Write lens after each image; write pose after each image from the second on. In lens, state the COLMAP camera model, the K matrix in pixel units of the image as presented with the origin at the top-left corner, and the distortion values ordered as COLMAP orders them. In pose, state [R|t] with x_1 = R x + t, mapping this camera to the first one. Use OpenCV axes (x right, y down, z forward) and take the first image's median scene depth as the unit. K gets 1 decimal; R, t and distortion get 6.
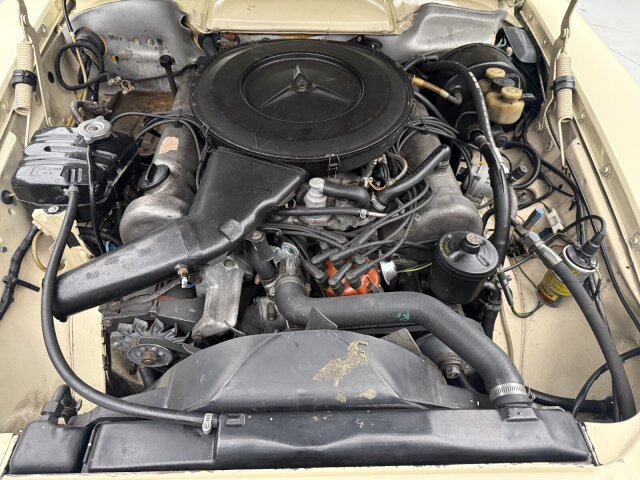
lens RADIAL K [[451.0, 0, 320.0], [0, 451.0, 240.0], [0, 0, 1]] dist [-0.002441, -0.003086]
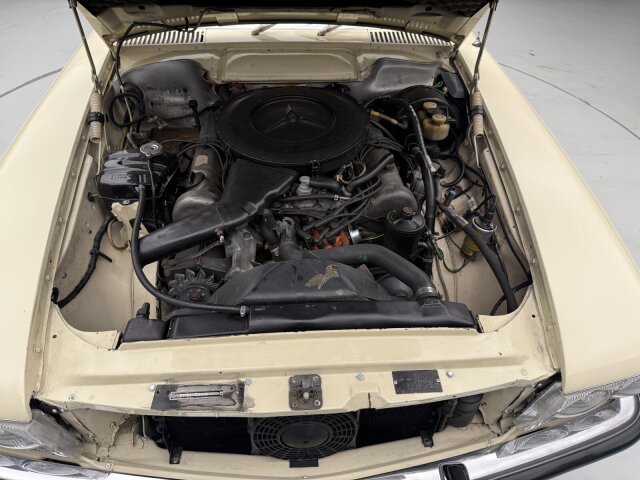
lens RADIAL K [[441.6, 0, 320.0], [0, 441.6, 240.0], [0, 0, 1]] dist [0.068540, -0.108836]
pose [[0.999250, -0.034128, 0.018298, 0.009278], [0.035562, 0.995761, -0.084828, 0.185930], [-0.015325, 0.085415, 0.996228, -0.416838]]
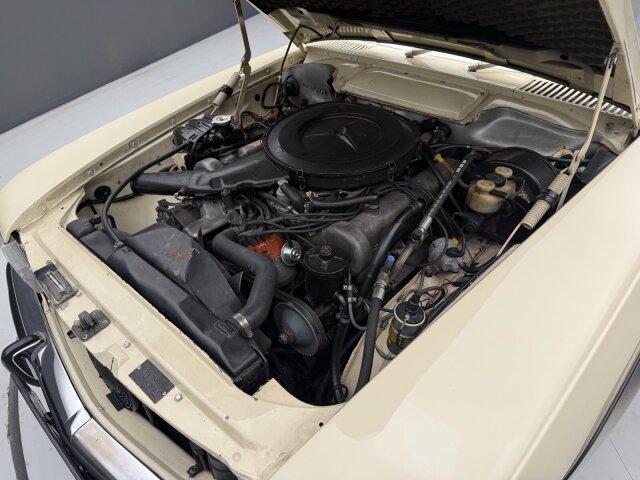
lens RADIAL K [[441.6, 0, 320.0], [0, 441.6, 240.0], [0, 0, 1]] dist [0.068540, -0.108836]
pose [[0.717272, 0.385195, -0.580642, 0.940027], [-0.471042, 0.882105, 0.003302, -0.020608], [0.513459, 0.271138, 0.814152, -0.084972]]
